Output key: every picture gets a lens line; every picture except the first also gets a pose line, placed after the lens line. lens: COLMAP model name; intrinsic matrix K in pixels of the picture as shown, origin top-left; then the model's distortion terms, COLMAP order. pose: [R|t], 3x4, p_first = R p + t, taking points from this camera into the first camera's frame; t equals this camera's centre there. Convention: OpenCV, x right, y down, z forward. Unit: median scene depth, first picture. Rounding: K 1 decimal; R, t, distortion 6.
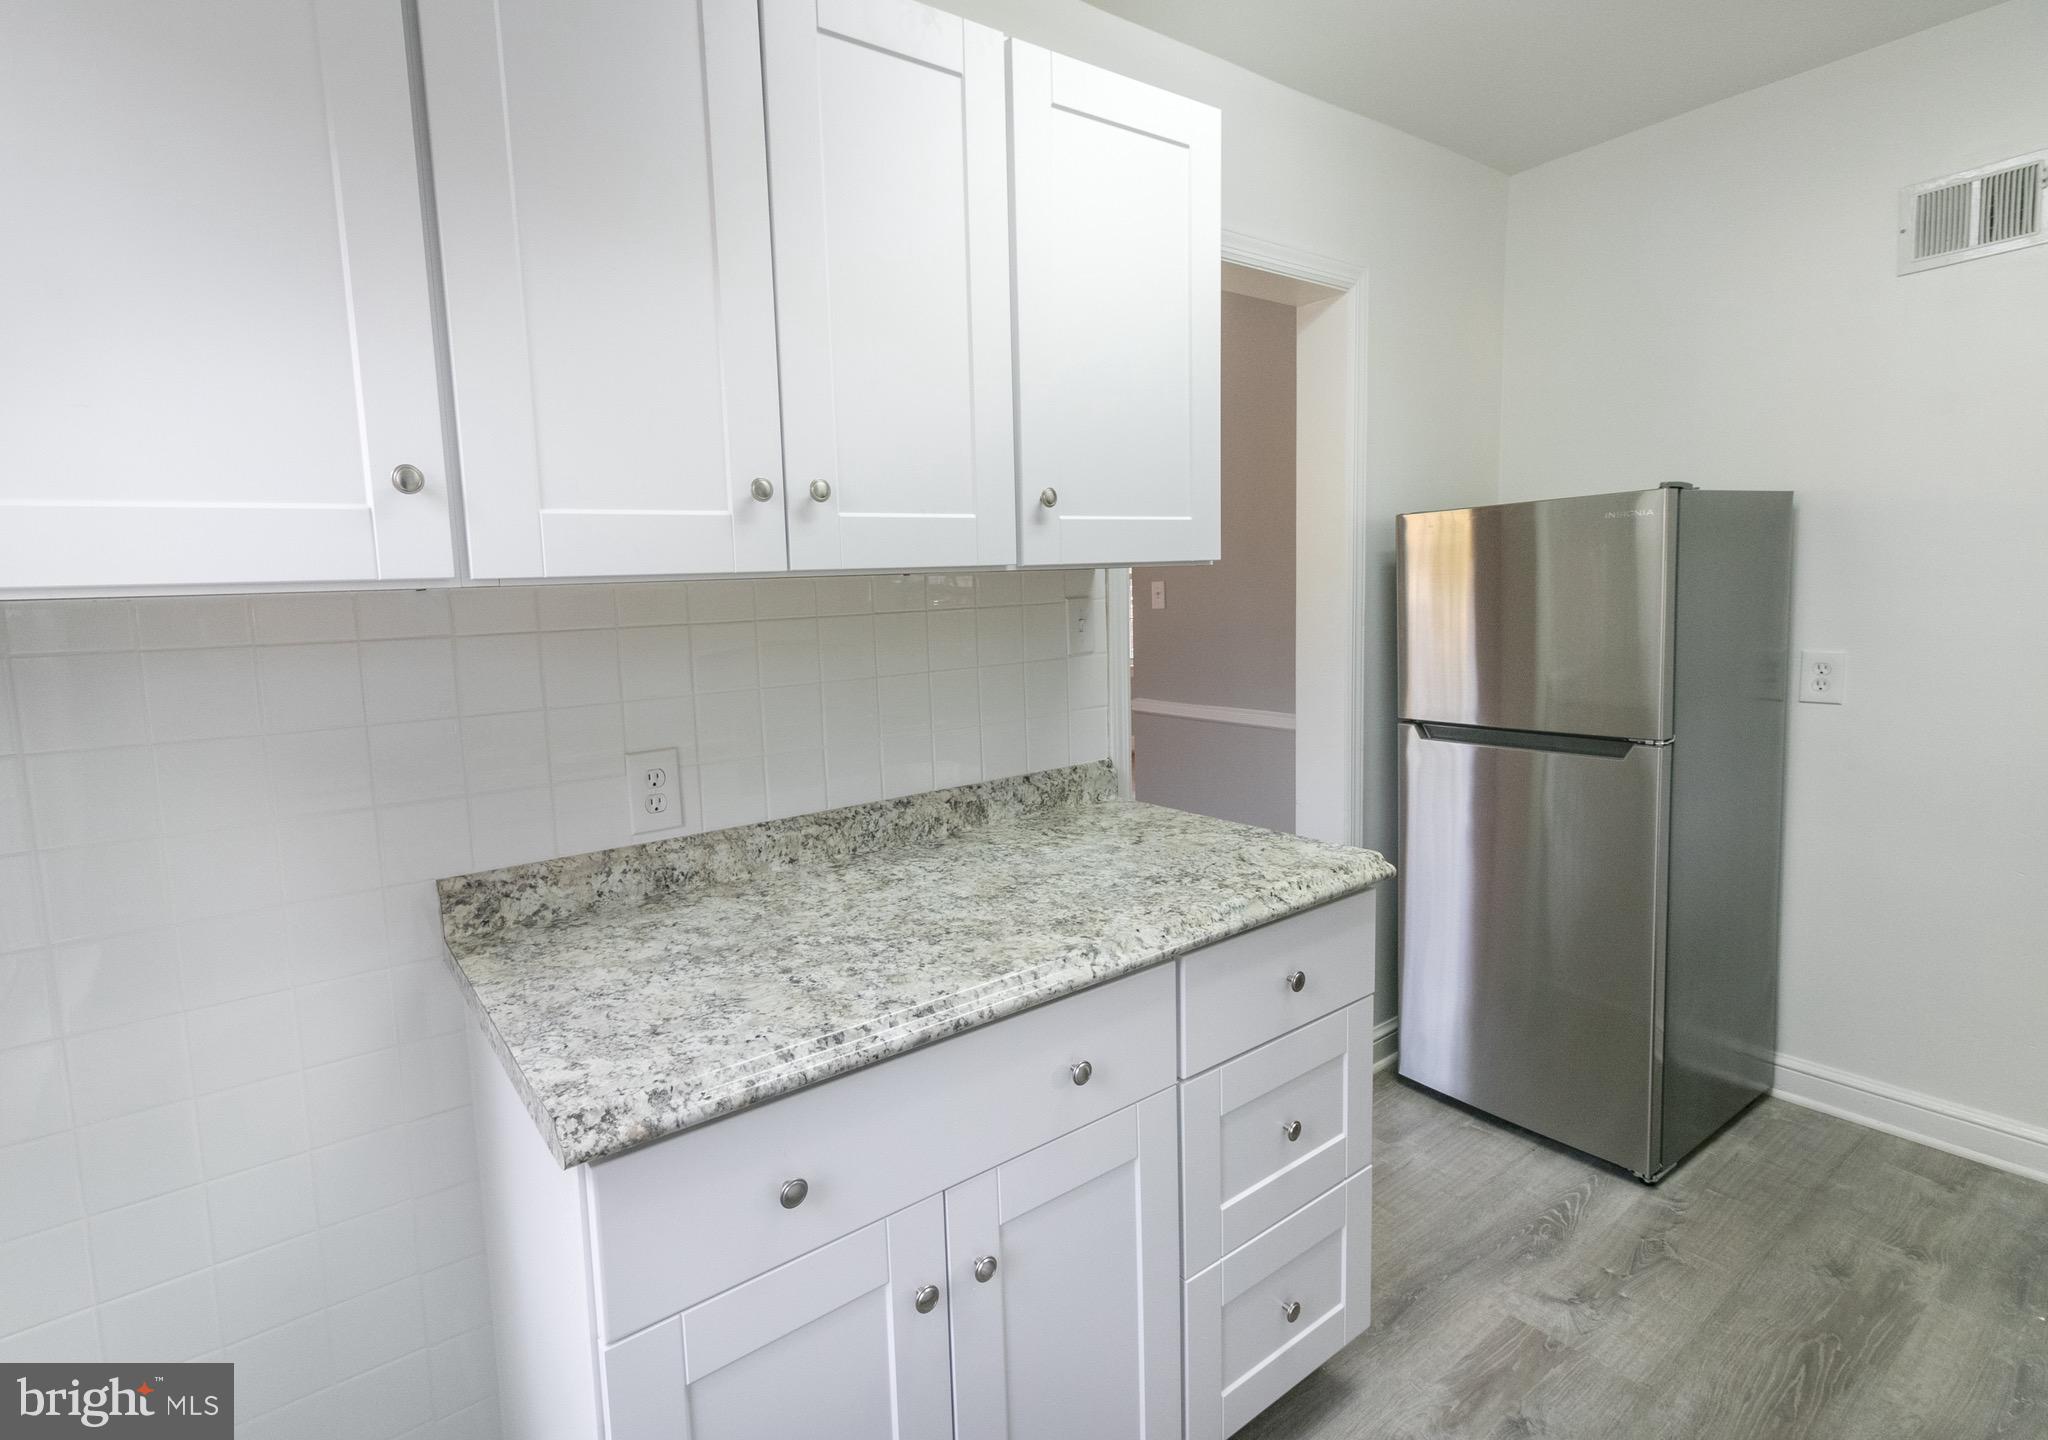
lens RADIAL K [[1001.7, 0, 946.6], [0, 1001.7, 693.6], [0, 0, 1]] dist [-0.001523, -0.000127]
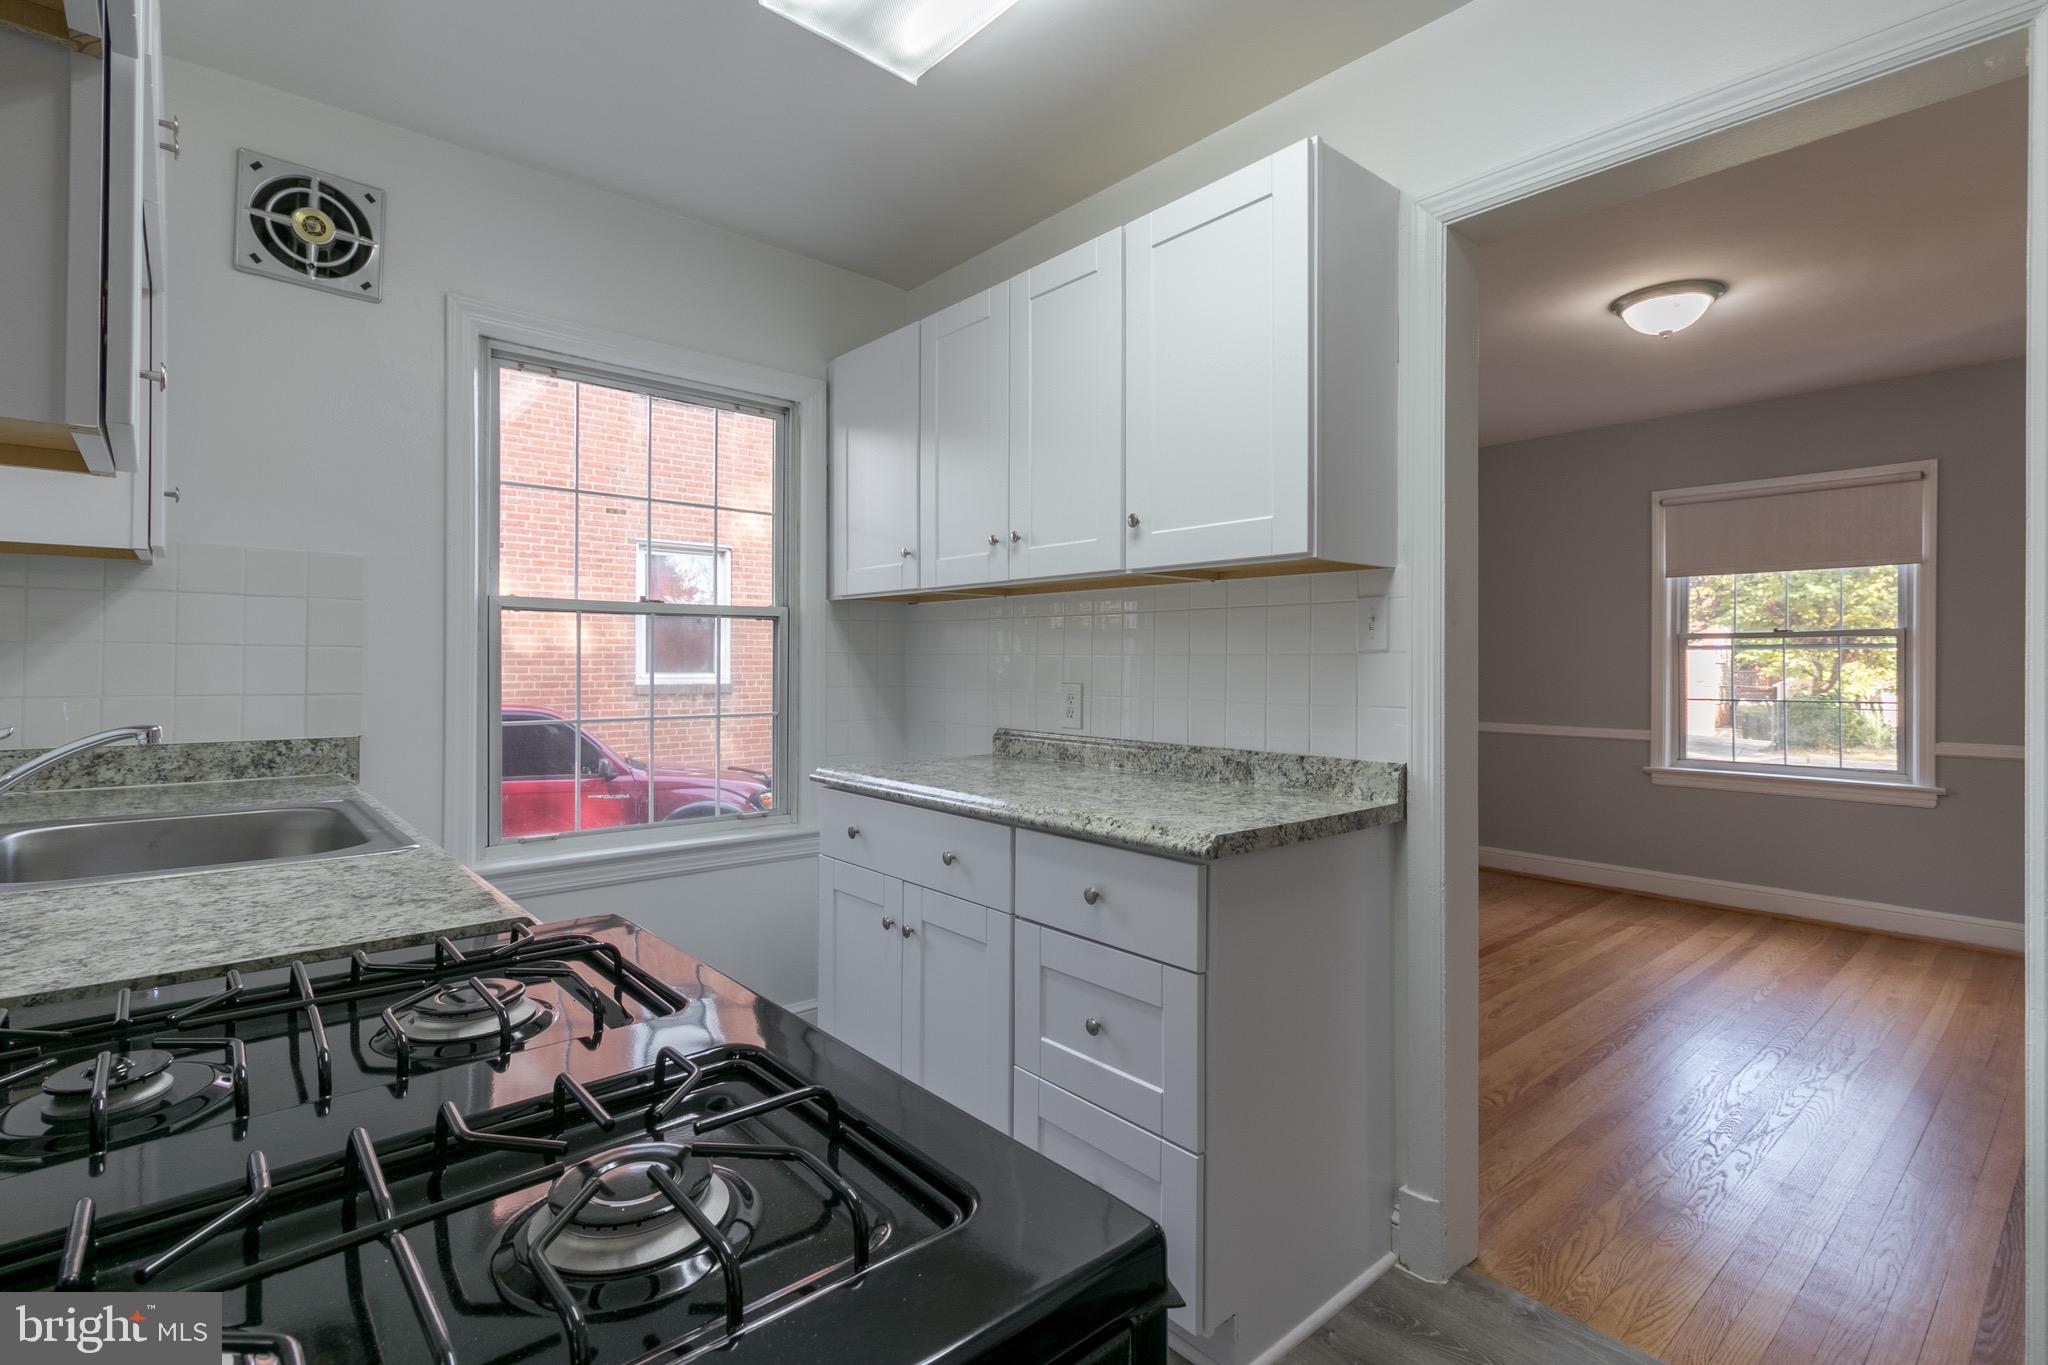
lens RADIAL K [[944.0, 0, 1009.7], [0, 944.0, 656.3], [0, 0, 1]] dist [0.005055, -0.000455]
pose [[0.096132, 0.030383, -0.994905, 1.395806], [-0.124429, 0.992060, 0.018273, -0.008994], [0.987561, 0.122038, 0.099150, 0.711855]]
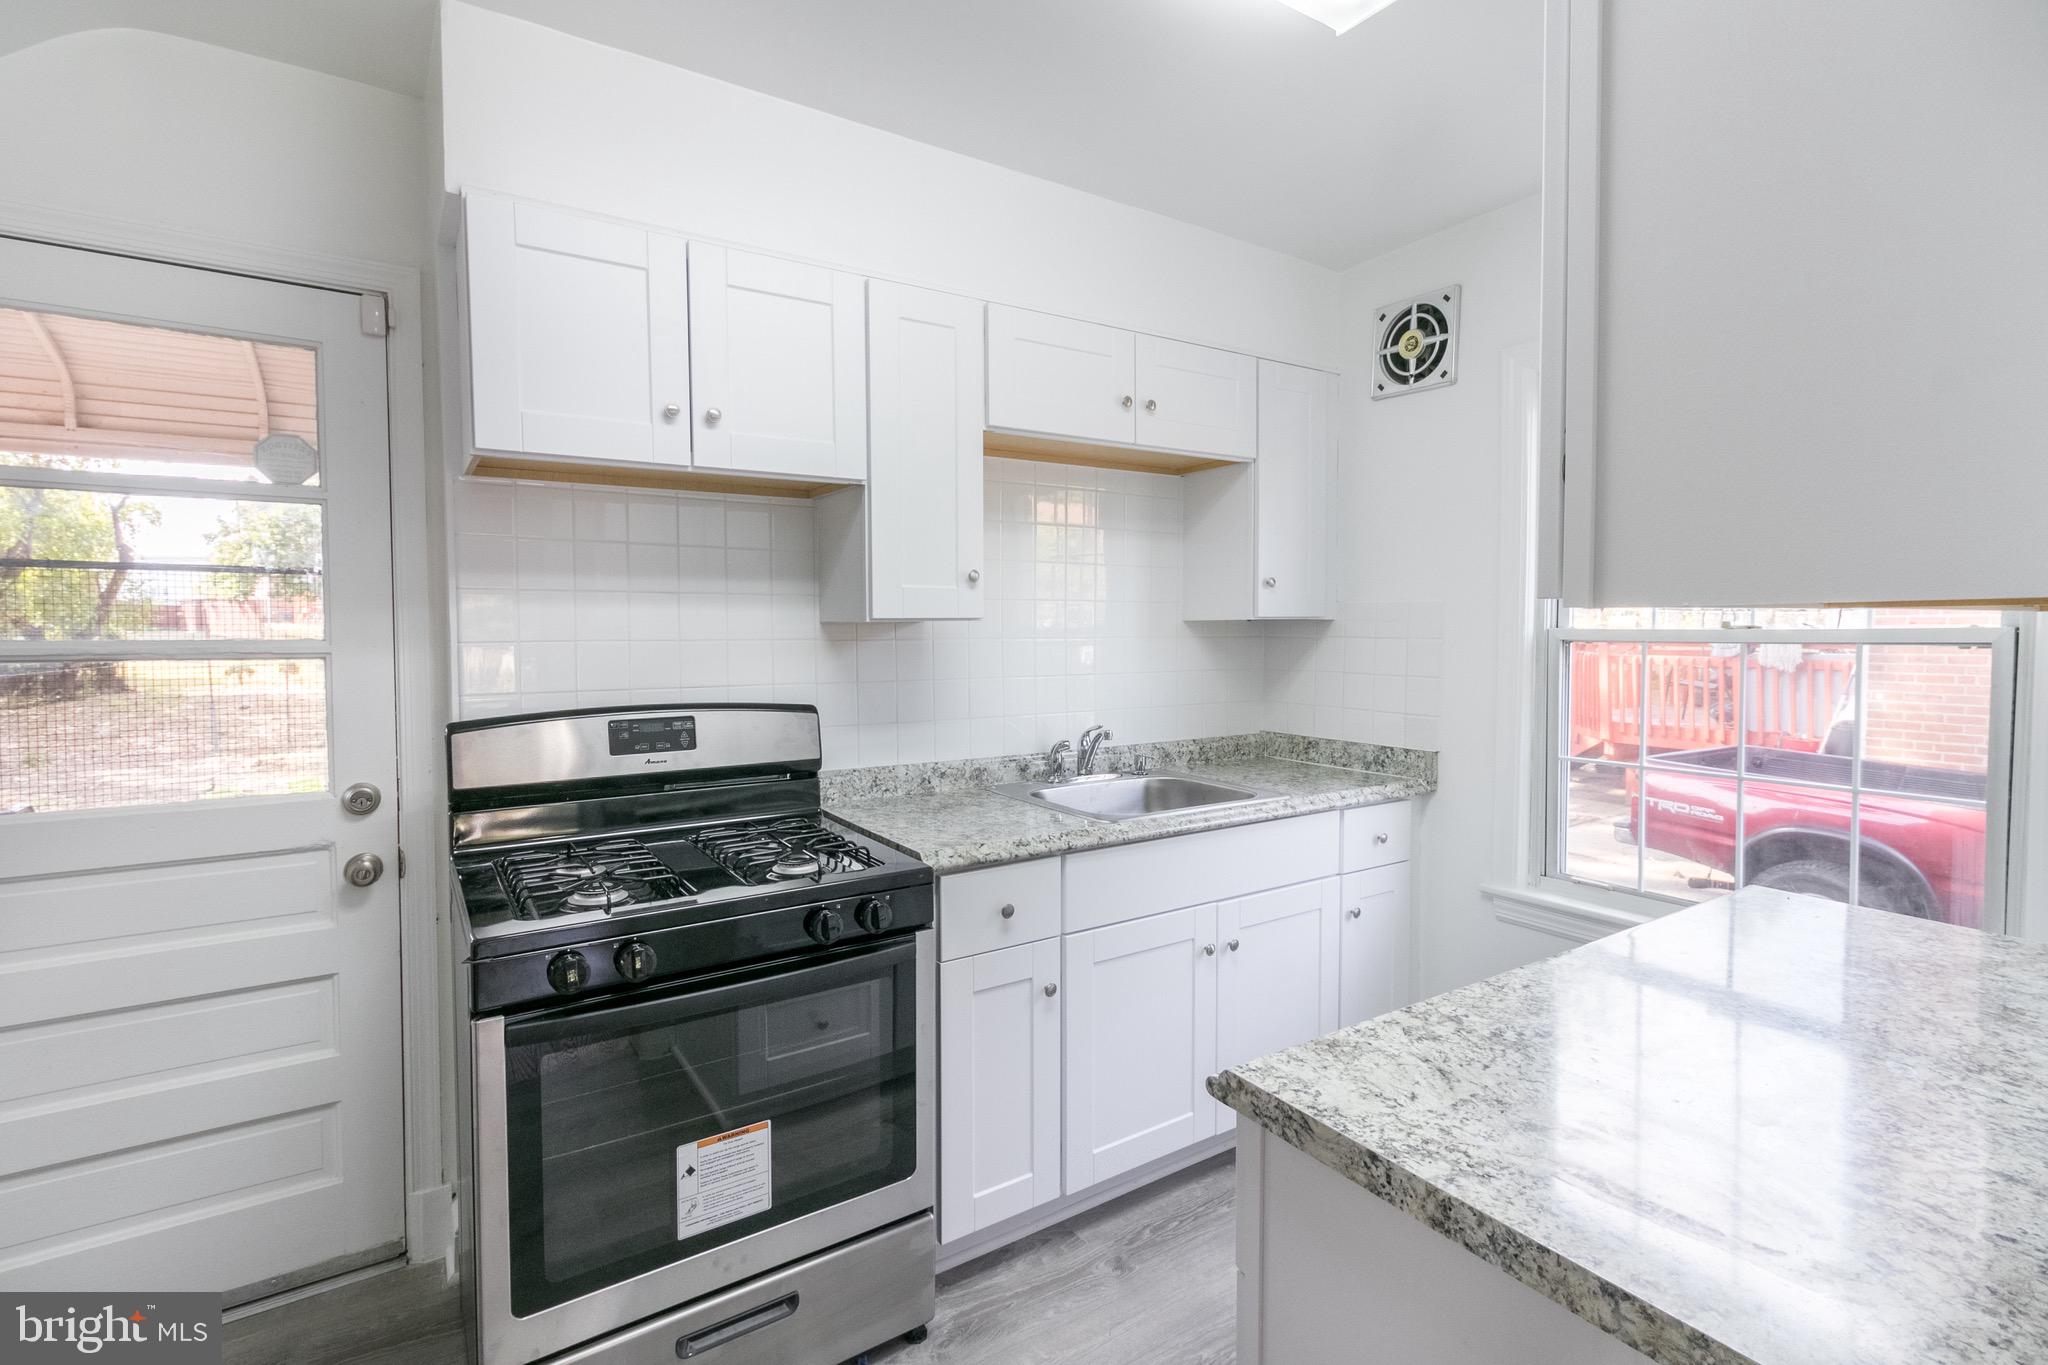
lens RADIAL K [[944.0, 0, 1009.7], [0, 944.0, 656.3], [0, 0, 1]] dist [0.005055, -0.000455]
pose [[-0.998100, 0.037807, 0.048648, 0.554328], [0.044628, 0.988011, 0.147791, -0.207998], [-0.042477, 0.149681, -0.987822, 1.633987]]
